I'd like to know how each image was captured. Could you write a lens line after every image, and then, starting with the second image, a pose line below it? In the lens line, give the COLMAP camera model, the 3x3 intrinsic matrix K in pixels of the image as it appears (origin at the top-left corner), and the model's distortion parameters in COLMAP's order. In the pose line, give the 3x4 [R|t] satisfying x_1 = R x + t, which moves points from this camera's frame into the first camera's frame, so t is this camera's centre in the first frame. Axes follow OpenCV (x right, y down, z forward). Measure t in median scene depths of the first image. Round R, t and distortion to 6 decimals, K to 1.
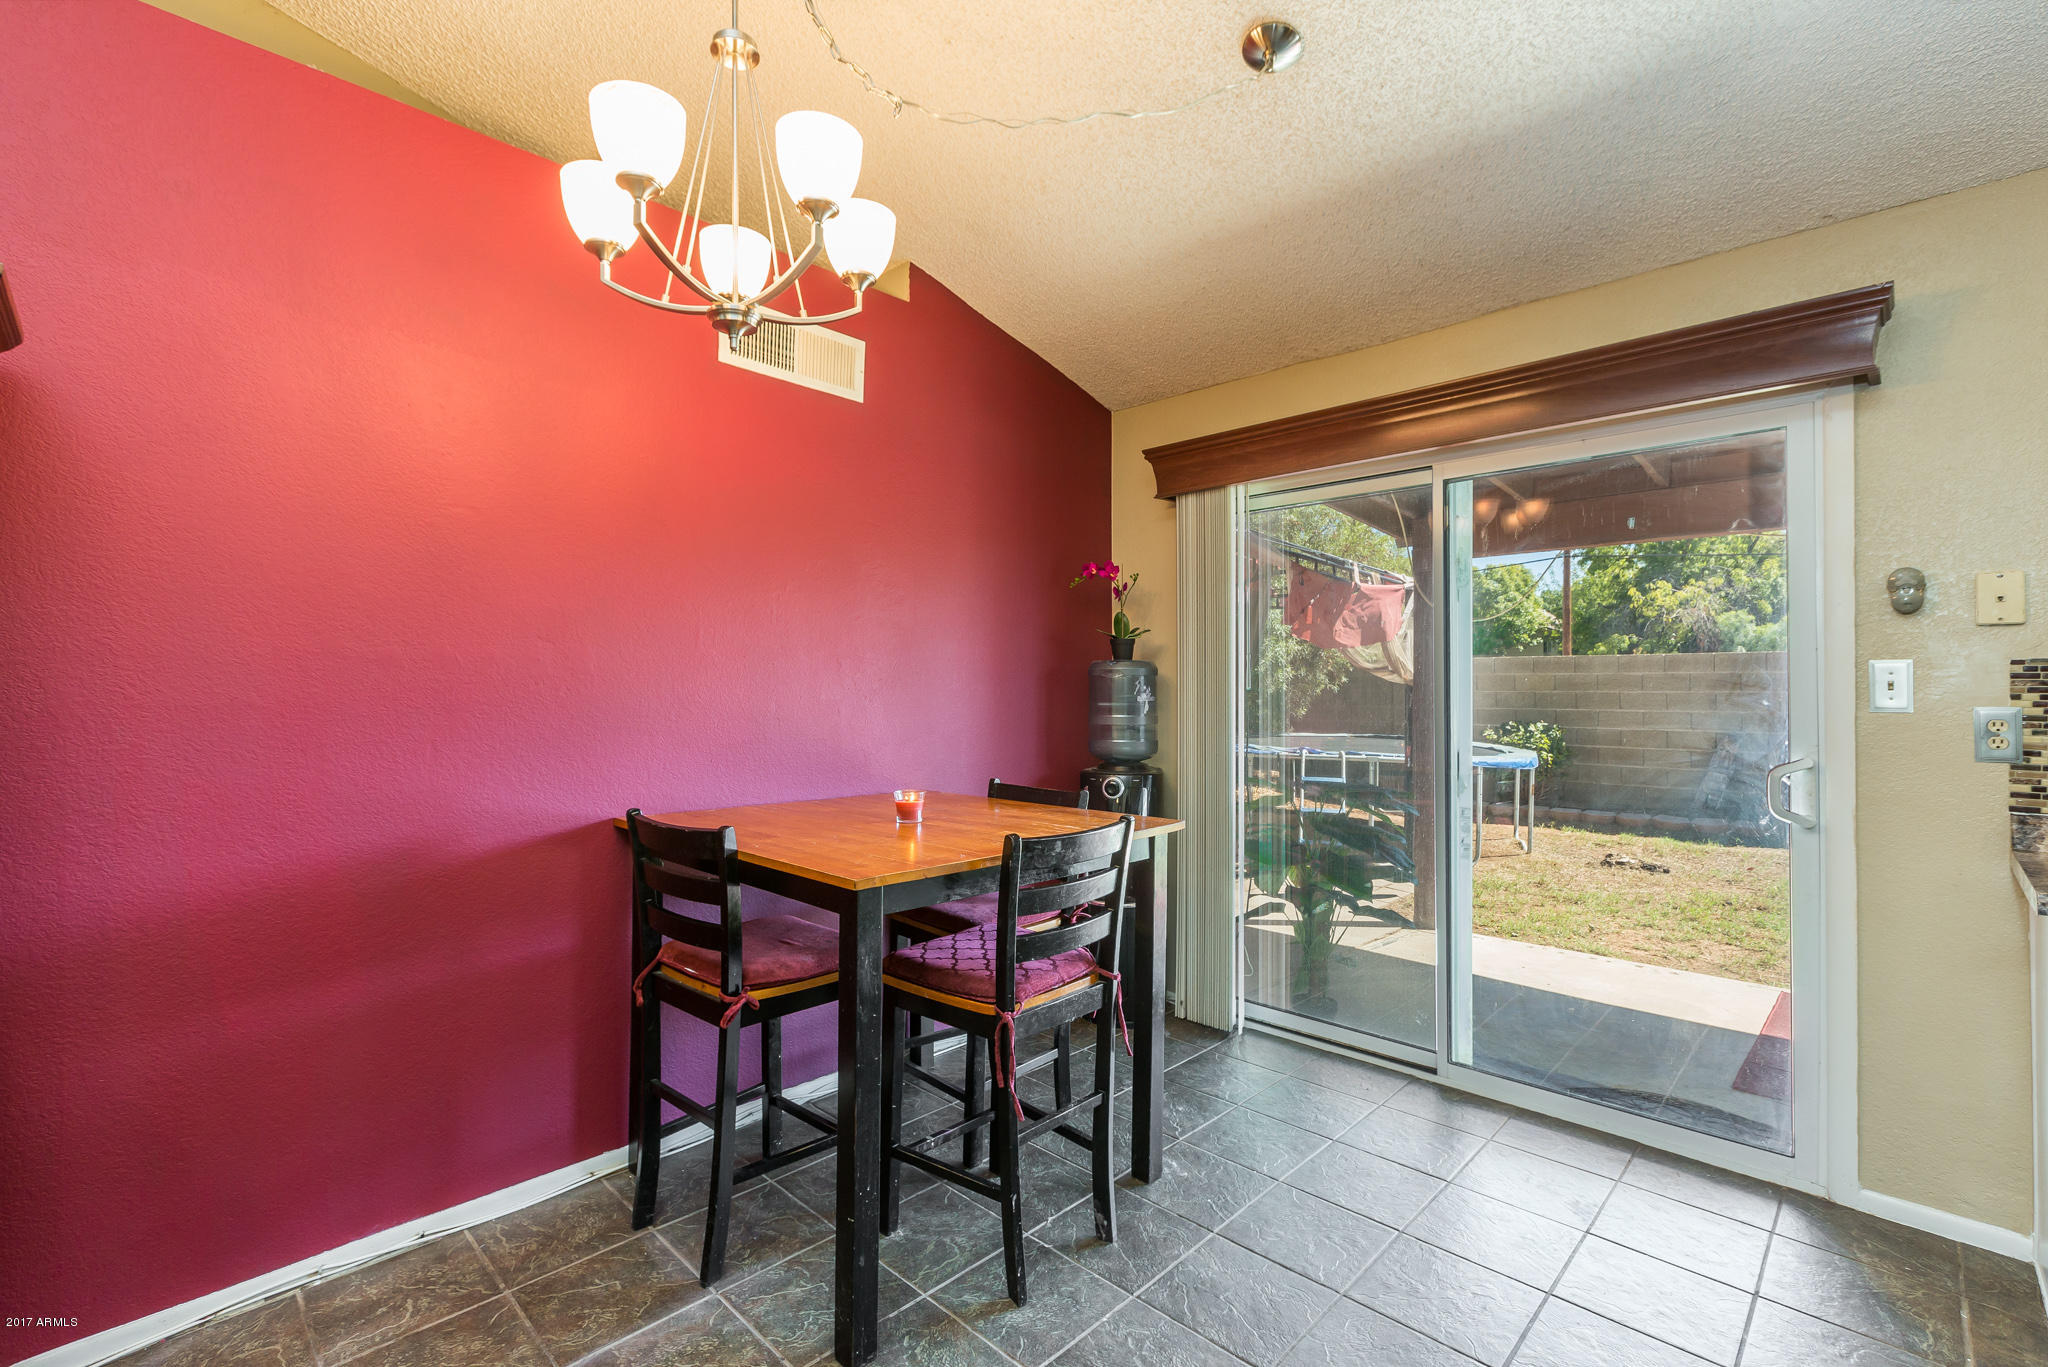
lens RADIAL K [[921.8, 0, 1045.5], [0, 921.8, 683.8], [0, 0, 1]] dist [0.000853, -0.000330]
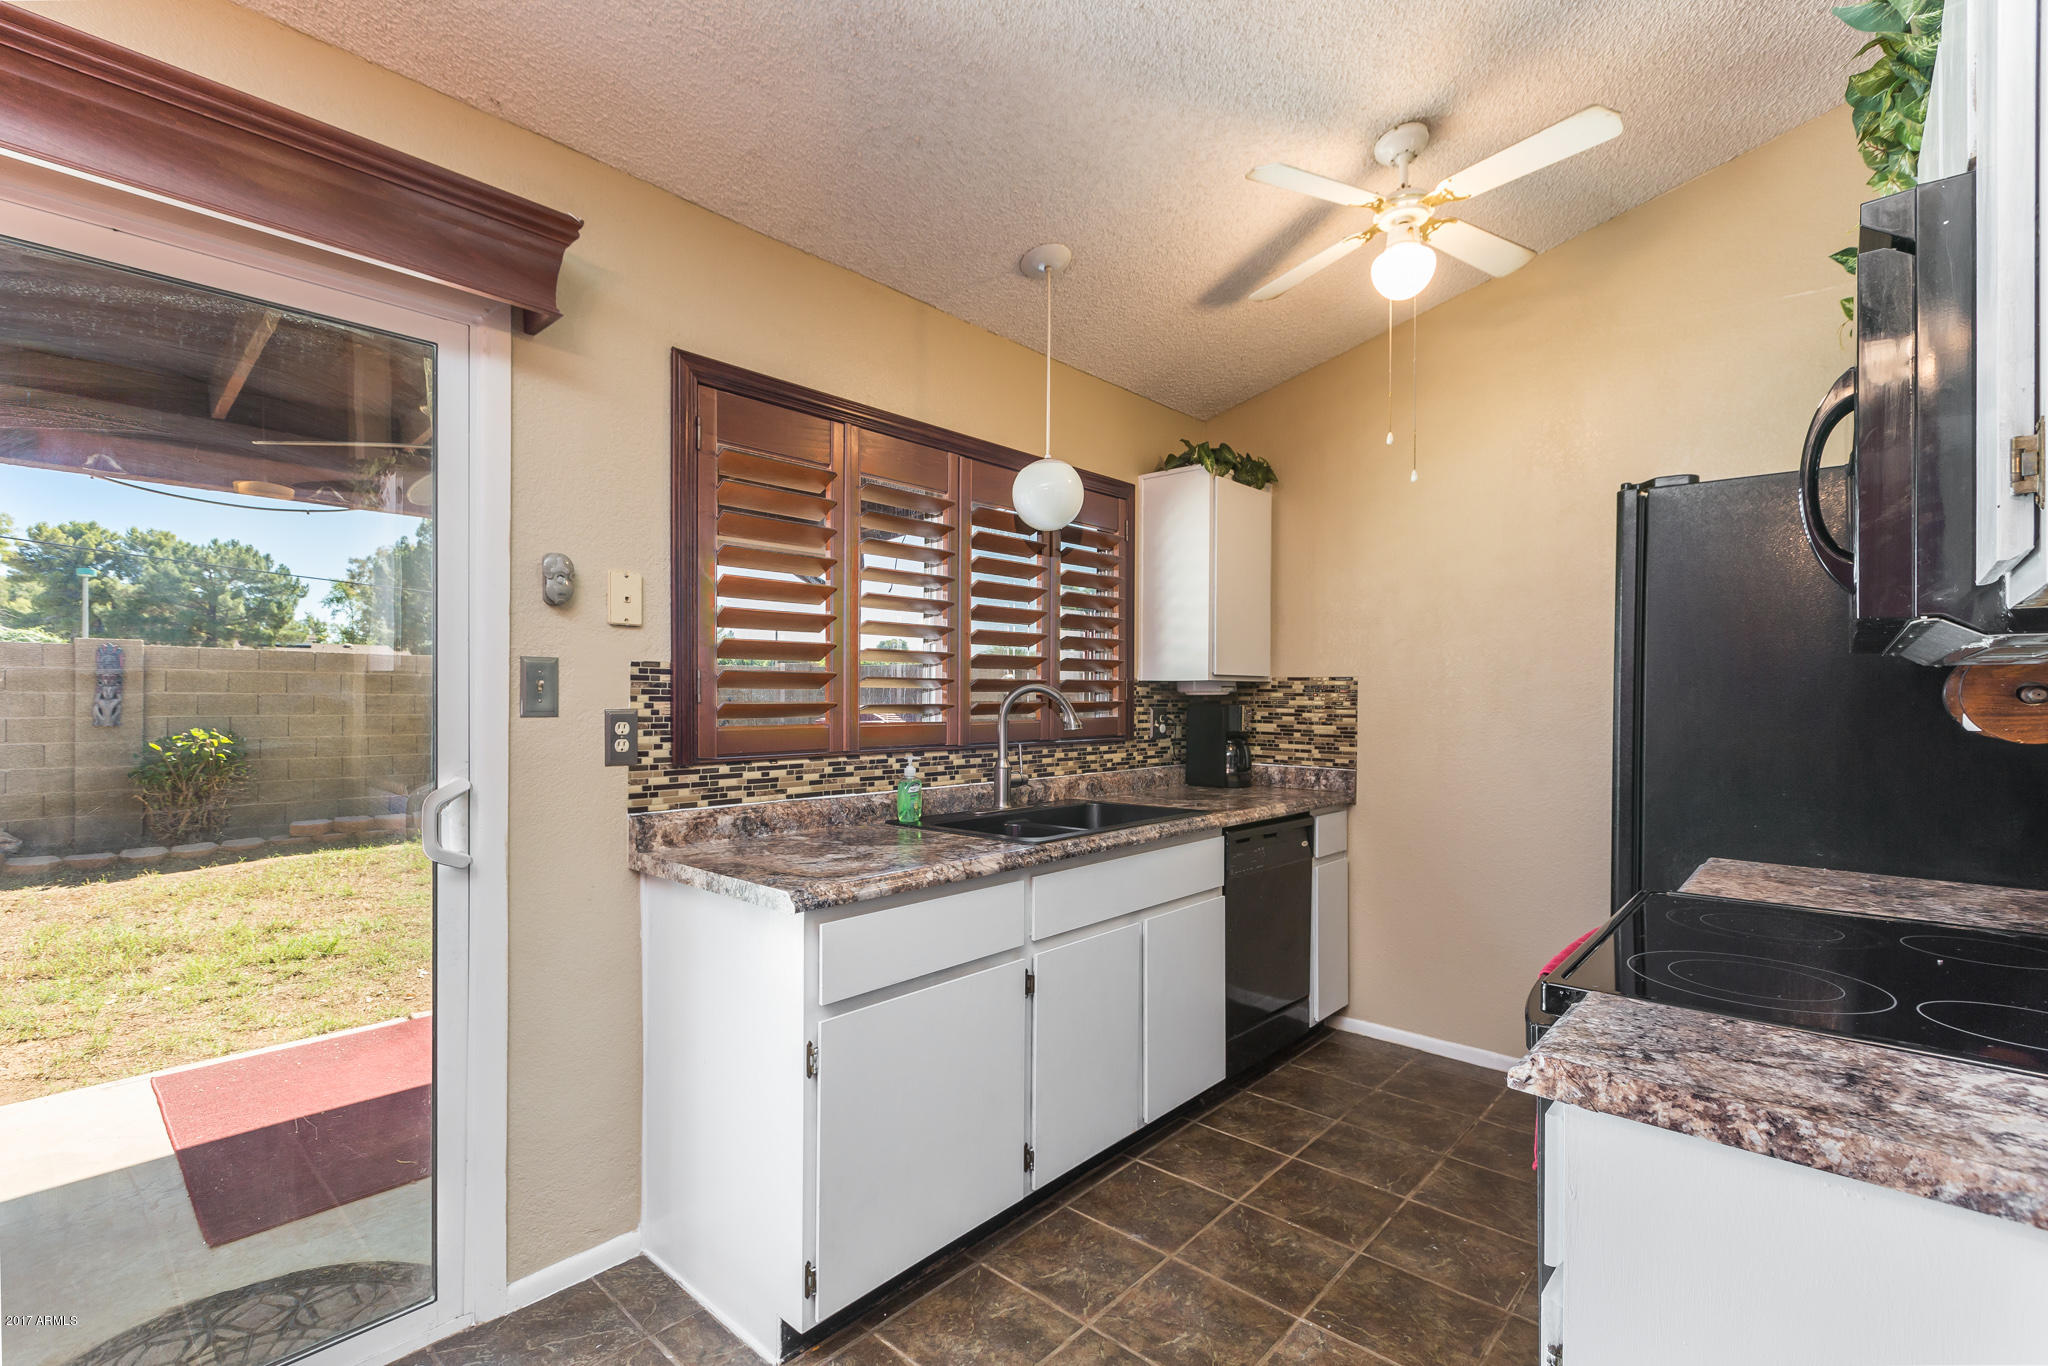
lens RADIAL K [[921.8, 0, 1022.3], [0, 921.8, 689.9], [0, 0, 1]] dist [0.000853, -0.000330]
pose [[0.002695, -0.000825, 0.999996, 0.045411], [-0.005087, 0.999987, 0.000839, 0.001475], [-0.999983, -0.005090, 0.002691, 0.536176]]
